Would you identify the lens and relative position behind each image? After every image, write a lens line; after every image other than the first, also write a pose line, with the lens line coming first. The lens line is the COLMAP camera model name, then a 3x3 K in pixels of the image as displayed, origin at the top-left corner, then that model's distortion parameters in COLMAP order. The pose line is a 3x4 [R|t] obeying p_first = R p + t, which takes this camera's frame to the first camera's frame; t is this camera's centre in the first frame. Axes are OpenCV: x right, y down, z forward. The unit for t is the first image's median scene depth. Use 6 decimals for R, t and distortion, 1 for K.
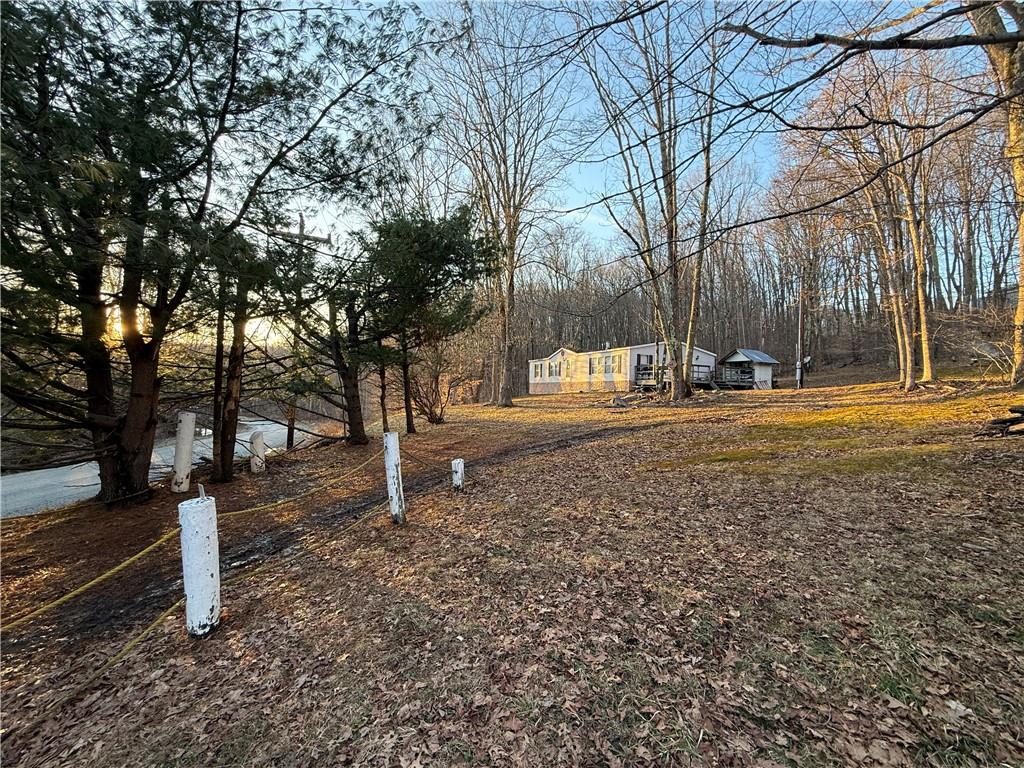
lens RADIAL K [[408.9, 0, 512.0], [0, 408.9, 380.9], [0, 0, 1]] dist [-0.000791, 0.000206]
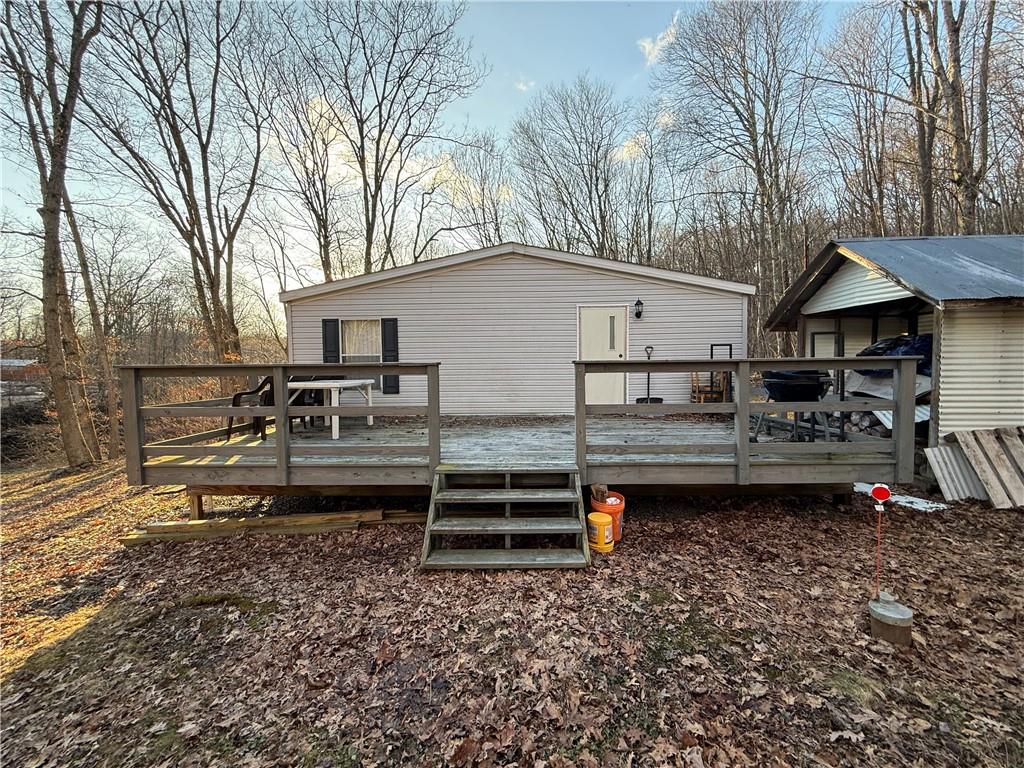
lens RADIAL K [[408.9, 0, 516.8], [0, 408.9, 382.7], [0, 0, 1]] dist [-0.000791, 0.000206]
pose [[0.901151, -0.023268, -0.432881, 0.492362], [0.049855, 0.997496, 0.050169, -0.030270], [0.430630, -0.066791, 0.900054, 0.760383]]
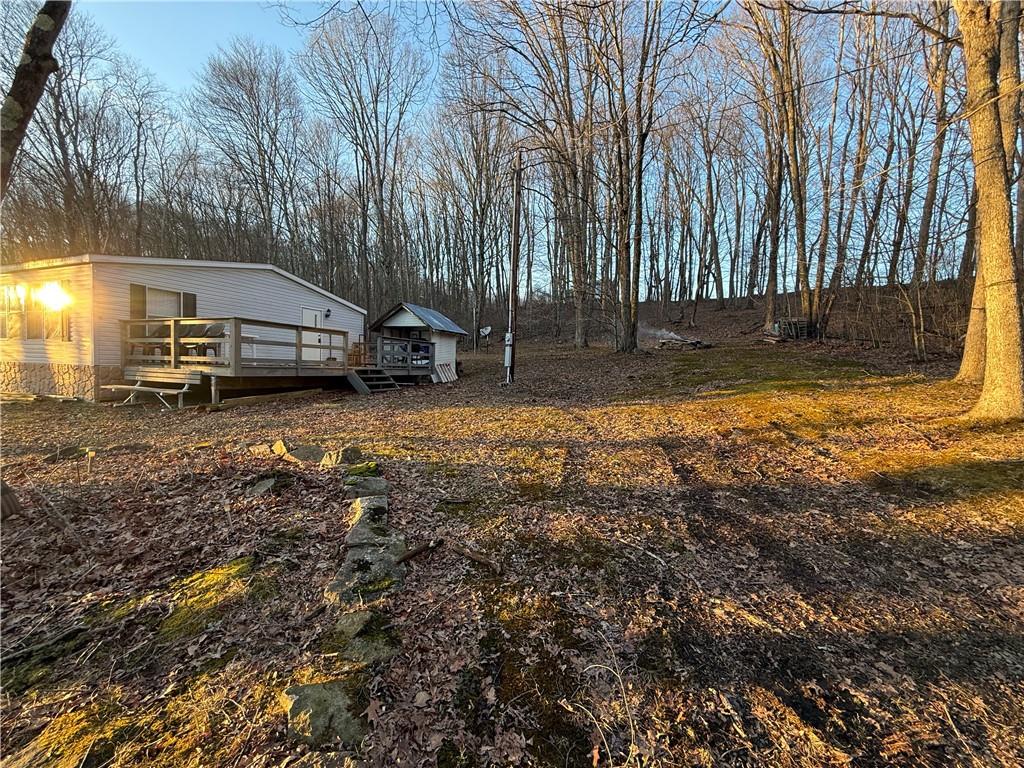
lens RADIAL K [[408.9, 0, 513.3], [0, 408.9, 386.3], [0, 0, 1]] dist [-0.000791, 0.000206]
pose [[0.704417, -0.041795, 0.708554, 0.266890], [-0.025923, 0.996084, 0.084527, -0.018636], [-0.709313, -0.077910, 0.700575, 0.511627]]
